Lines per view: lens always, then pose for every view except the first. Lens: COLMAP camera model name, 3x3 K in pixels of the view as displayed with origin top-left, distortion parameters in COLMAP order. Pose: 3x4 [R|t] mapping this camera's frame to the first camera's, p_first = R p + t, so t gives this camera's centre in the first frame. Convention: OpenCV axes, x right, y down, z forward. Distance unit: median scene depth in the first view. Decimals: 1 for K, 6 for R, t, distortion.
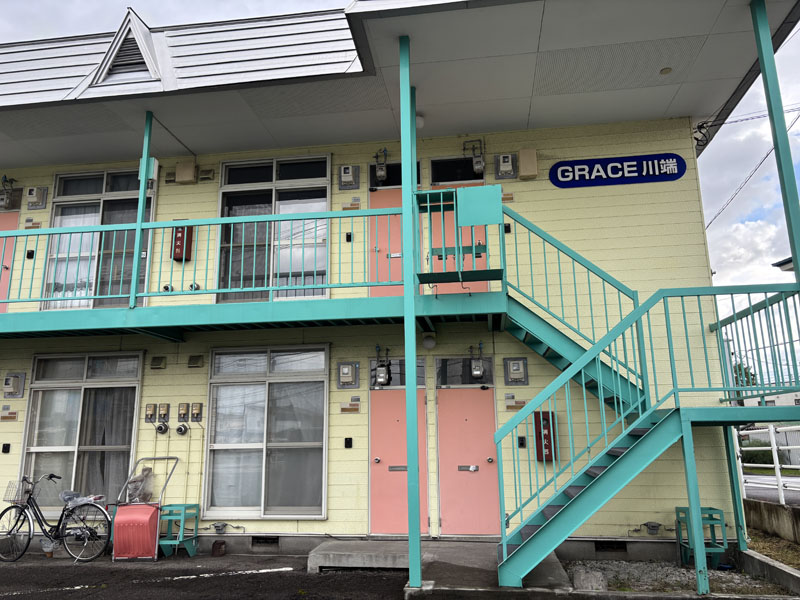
lens RADIAL K [[606.7, 0, 400.0], [0, 606.7, 300.0], [0, 0, 1]] dist [0.044138, -0.049043]
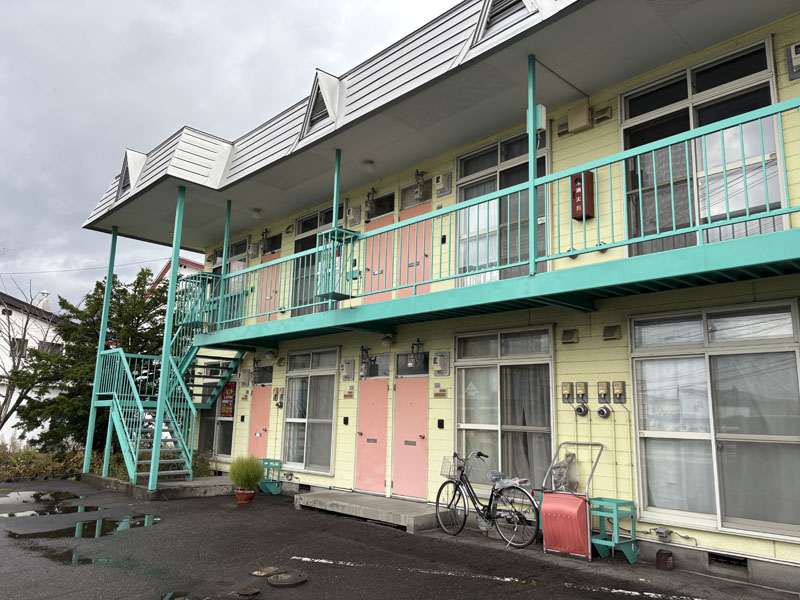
lens RADIAL K [[606.7, 0, 400.0], [0, 606.7, 300.0], [0, 0, 1]] dist [0.044138, -0.049043]
pose [[0.785753, -0.082926, -0.612957, -0.042293], [0.101739, 0.994802, -0.004166, 0.029053], [0.610116, -0.059088, 0.790106, 0.152323]]
